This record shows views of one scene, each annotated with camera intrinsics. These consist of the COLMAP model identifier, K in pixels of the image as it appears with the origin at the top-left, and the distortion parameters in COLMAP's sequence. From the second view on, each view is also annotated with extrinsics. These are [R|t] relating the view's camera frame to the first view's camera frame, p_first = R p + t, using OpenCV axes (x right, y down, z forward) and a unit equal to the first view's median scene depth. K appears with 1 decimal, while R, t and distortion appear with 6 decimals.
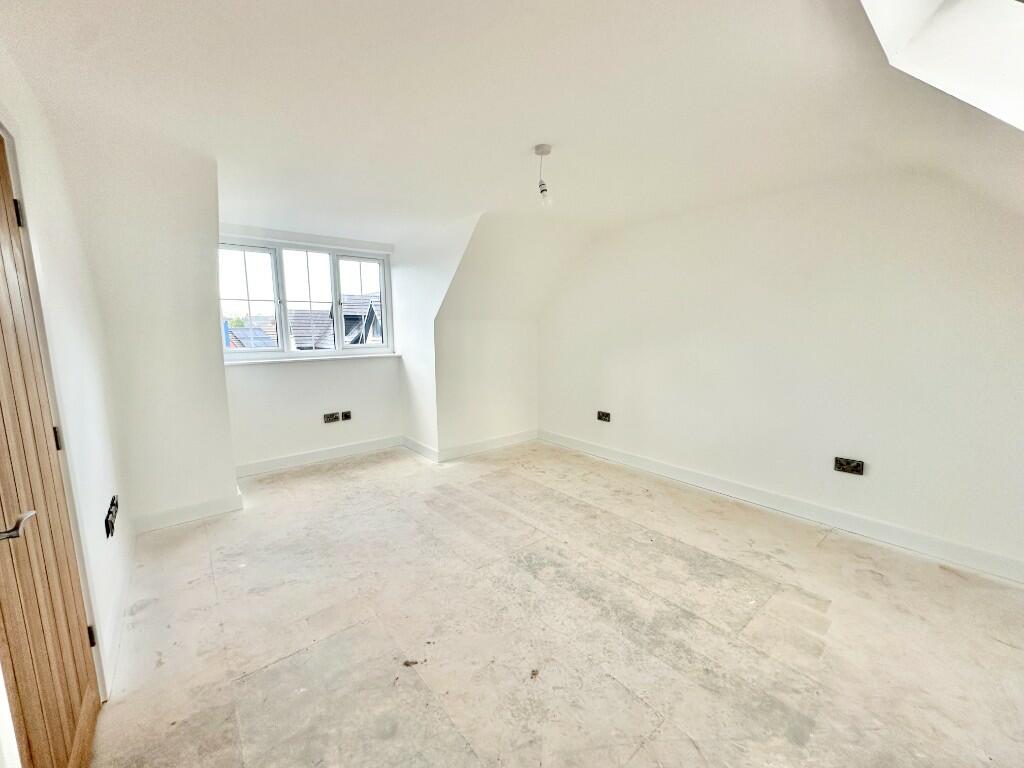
lens RADIAL K [[405.6, 0, 512.7], [0, 405.6, 384.2], [0, 0, 1]] dist [-0.001698, 0.000212]
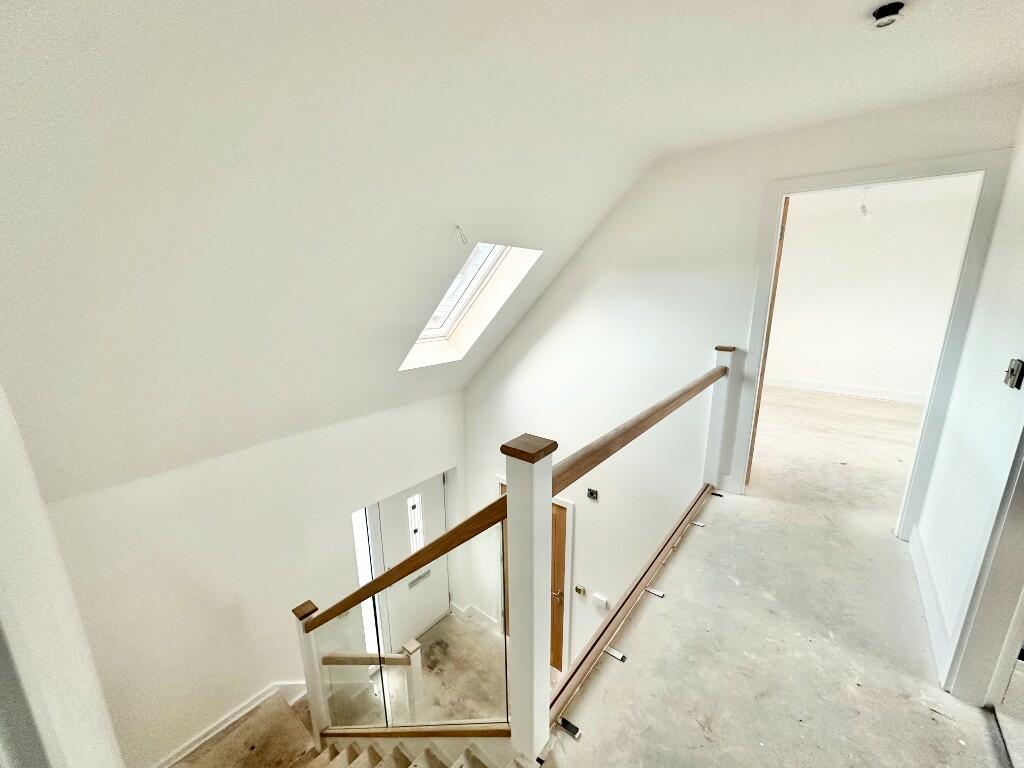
lens RADIAL K [[405.6, 0, 512.7], [0, 405.6, 384.2], [0, 0, 1]] dist [-0.001698, 0.000212]
pose [[0.980282, -0.048862, 0.191465, -1.756843], [0.031354, 0.995132, 0.093431, 0.054594], [-0.195098, -0.085586, 0.977042, -0.467294]]
